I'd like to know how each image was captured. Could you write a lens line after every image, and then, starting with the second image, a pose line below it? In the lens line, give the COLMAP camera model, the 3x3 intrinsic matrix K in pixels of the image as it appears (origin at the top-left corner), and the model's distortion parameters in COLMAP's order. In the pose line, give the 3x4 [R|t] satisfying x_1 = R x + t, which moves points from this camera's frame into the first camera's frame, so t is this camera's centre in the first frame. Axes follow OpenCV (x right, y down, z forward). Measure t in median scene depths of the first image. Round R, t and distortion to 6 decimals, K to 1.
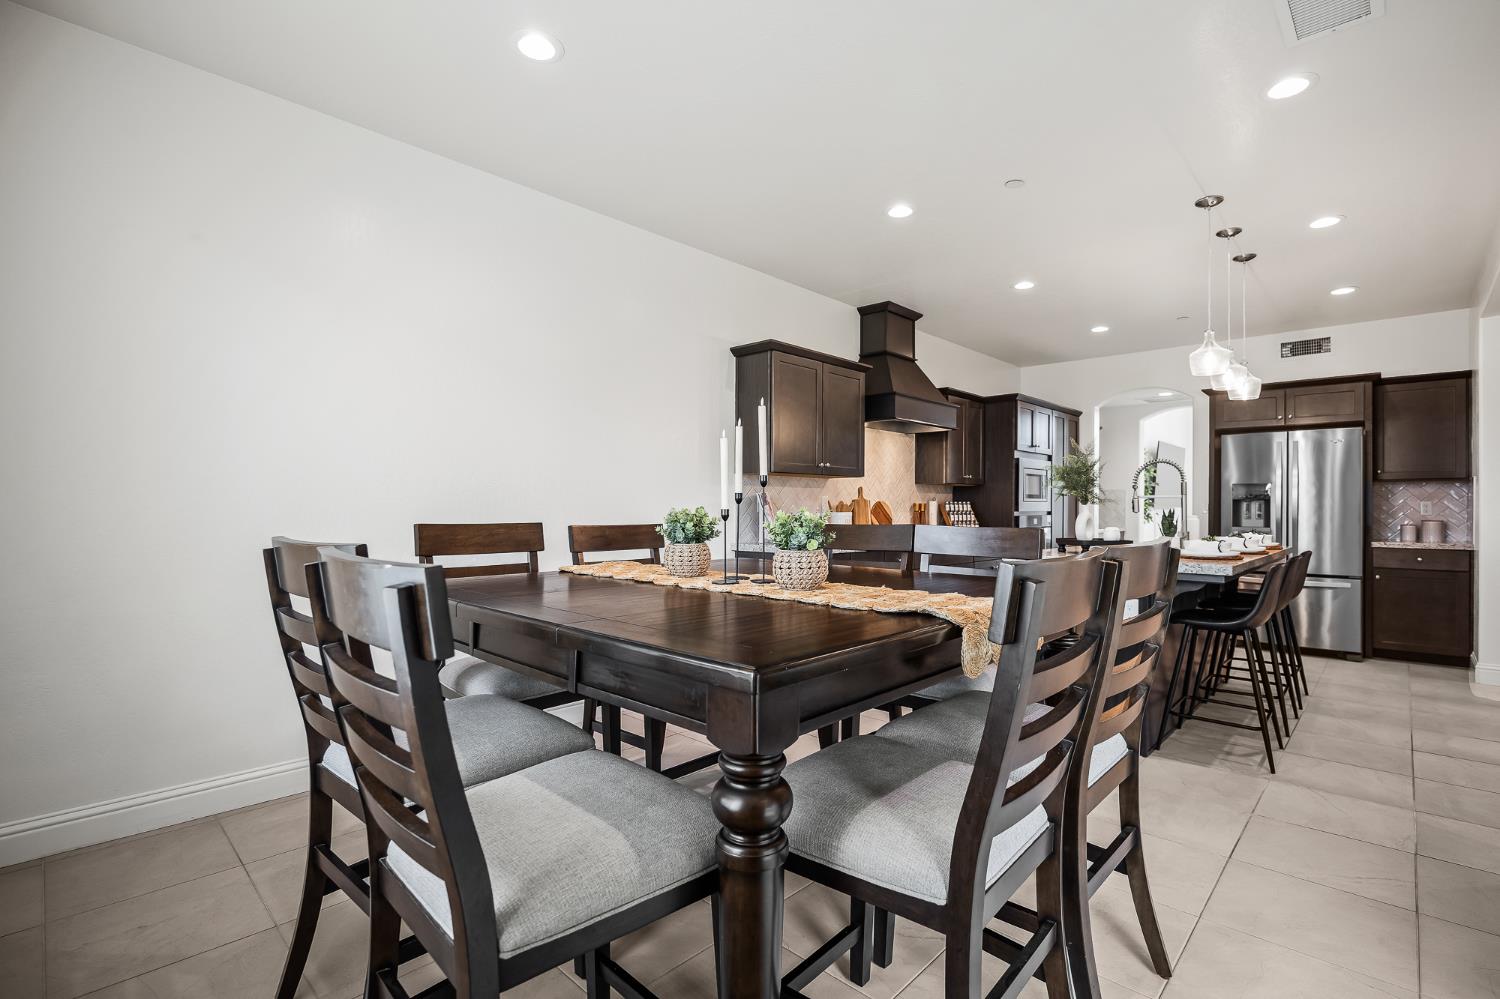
lens RADIAL K [[686.2, 0, 753.4], [0, 686.2, 502.8], [0, 0, 1]] dist [-0.000471, -0.000014]
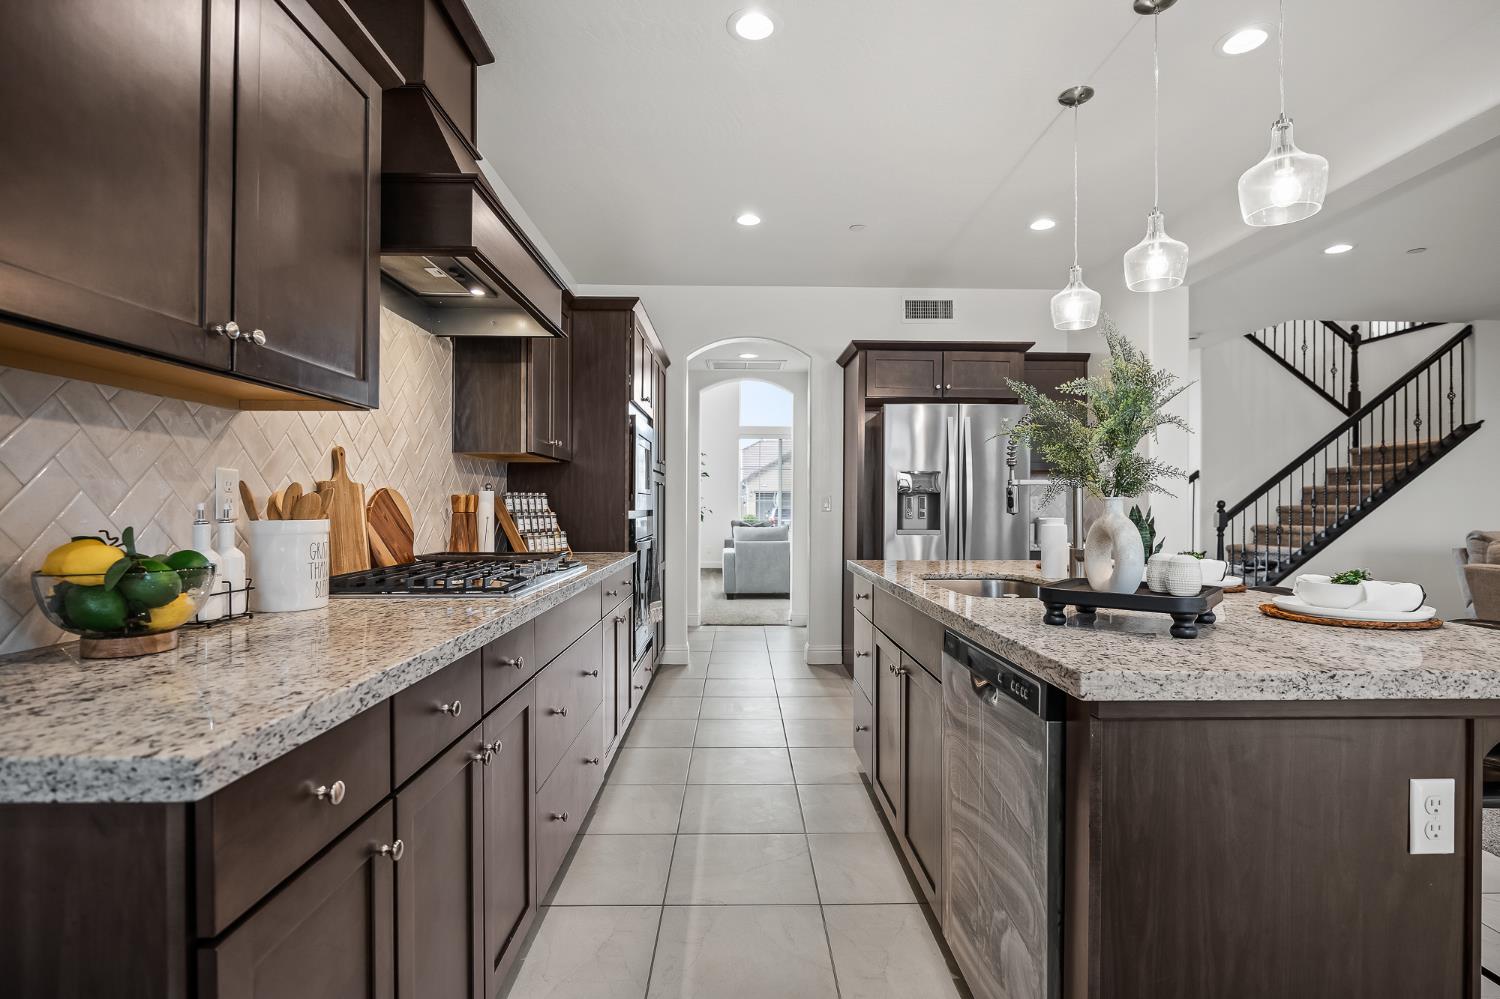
lens RADIAL K [[727.4, 0, 752.3], [0, 727.4, 495.7], [0, 0, 1]] dist [0.003966, 0.000572]
pose [[0.711610, 0.006445, 0.702545, 0.040439], [-0.004624, 0.999979, -0.004490, 0.002804], [-0.702559, -0.000054, 0.711625, 0.556103]]
